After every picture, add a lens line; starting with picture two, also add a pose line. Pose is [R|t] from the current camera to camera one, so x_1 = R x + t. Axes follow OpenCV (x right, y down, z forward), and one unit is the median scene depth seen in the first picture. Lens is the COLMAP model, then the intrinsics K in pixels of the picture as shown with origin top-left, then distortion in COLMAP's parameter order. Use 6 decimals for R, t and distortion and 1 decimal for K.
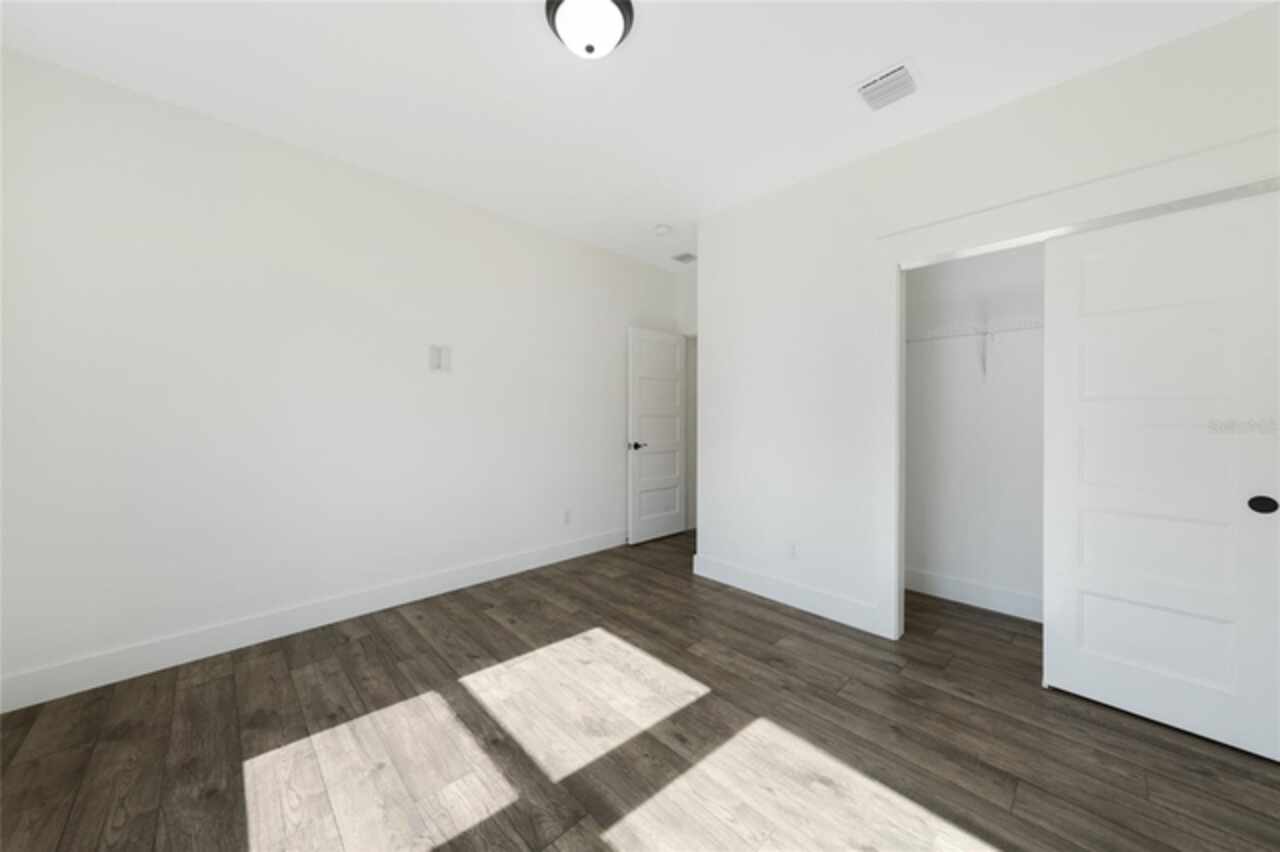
lens RADIAL K [[453.7, 0, 644.7], [0, 453.7, 421.2], [0, 0, 1]] dist [0.011827, 0.000099]
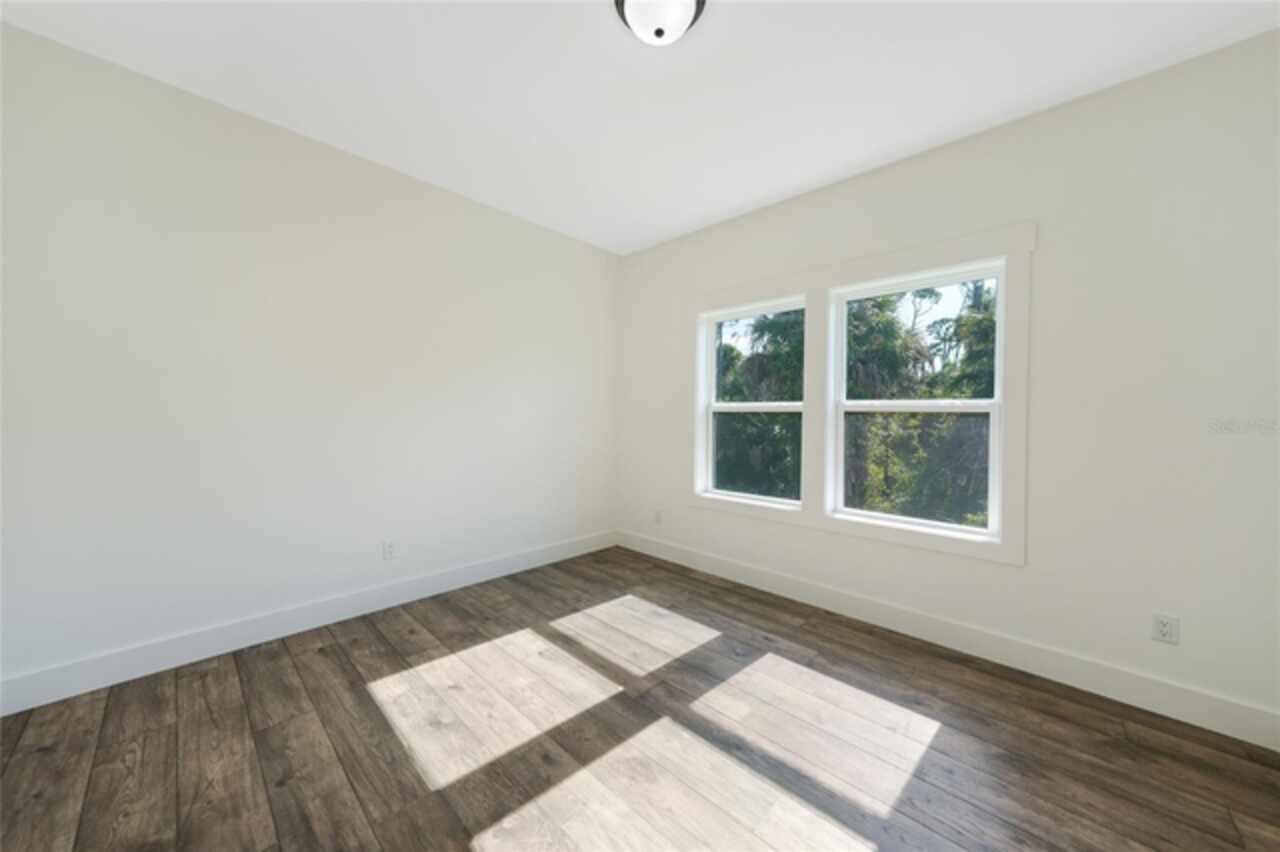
lens RADIAL K [[453.7, 0, 644.7], [0, 453.7, 421.2], [0, 0, 1]] dist [0.011827, 0.000099]
pose [[-0.999510, -0.018965, -0.024889, -0.087156], [-0.019401, 0.999661, 0.017384, -0.015816], [0.024551, 0.017859, -0.999539, 1.998013]]
